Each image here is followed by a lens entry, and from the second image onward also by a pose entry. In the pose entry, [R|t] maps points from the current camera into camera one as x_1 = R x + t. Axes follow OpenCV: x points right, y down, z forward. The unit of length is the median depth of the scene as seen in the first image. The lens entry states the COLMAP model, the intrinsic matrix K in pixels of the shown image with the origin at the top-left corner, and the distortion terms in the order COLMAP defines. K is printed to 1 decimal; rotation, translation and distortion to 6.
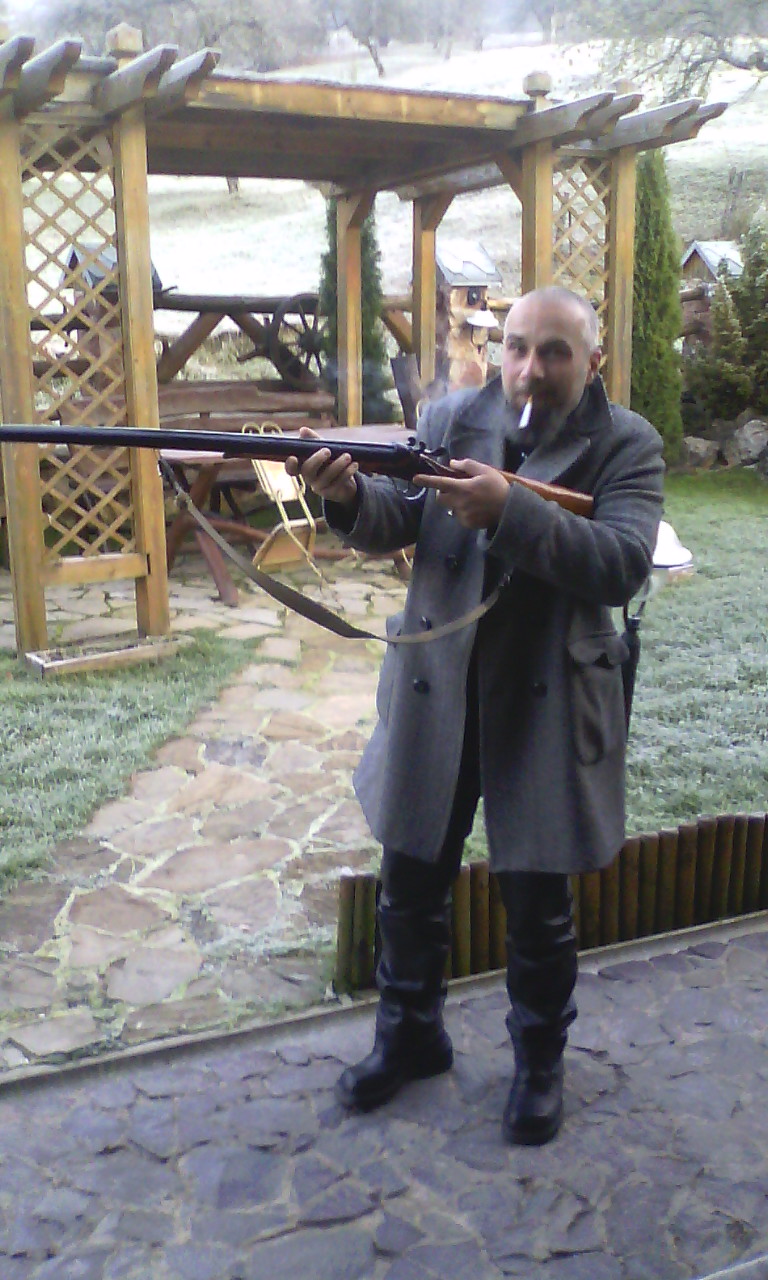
lens RADIAL K [[1487.4, 0, 399.6], [0, 1487.4, 636.5], [0, 0, 1]] dist [0.031890, -0.303494]
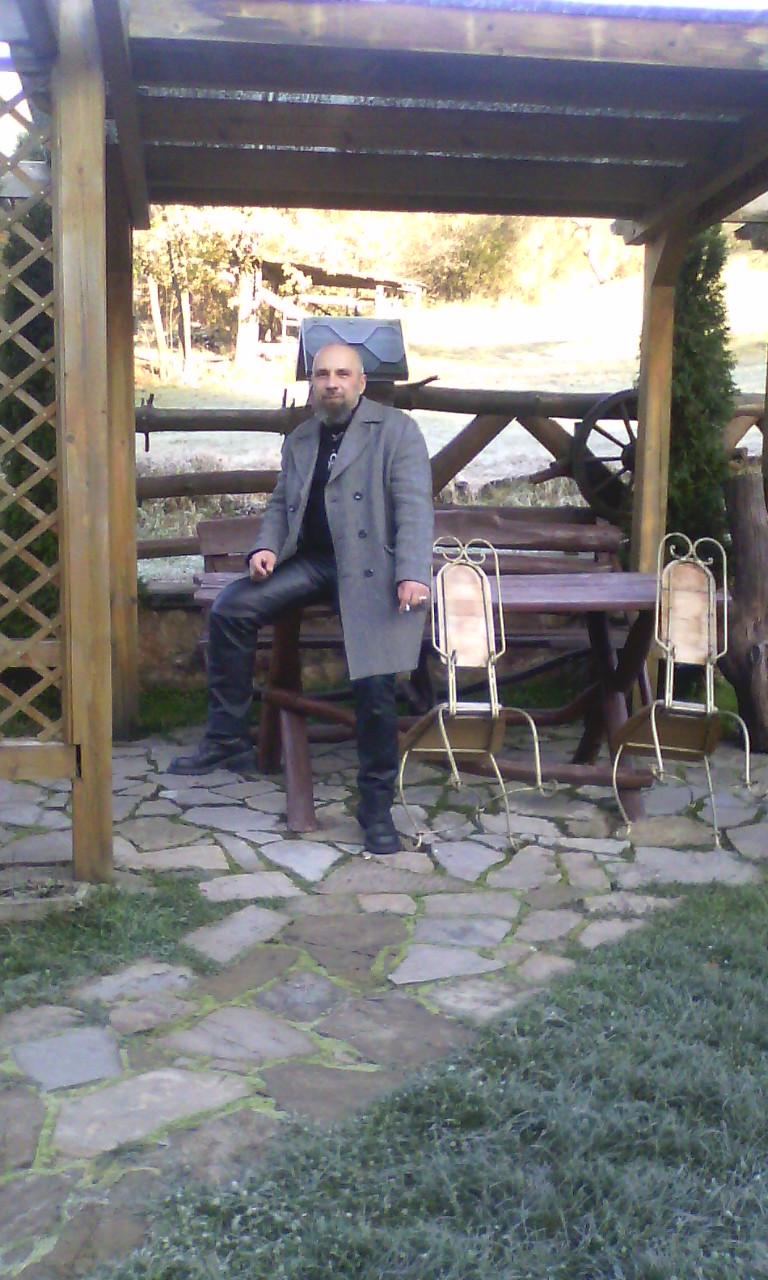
lens RADIAL K [[1376.8, 0, 312.4], [0, 1376.8, 584.6], [0, 0, 1]] dist [0.034734, -0.253261]
pose [[0.878401, 0.067546, -0.473127, 0.098218], [-0.128921, 0.986753, -0.098480, -0.041423], [0.460208, 0.147501, 0.875473, 0.283609]]
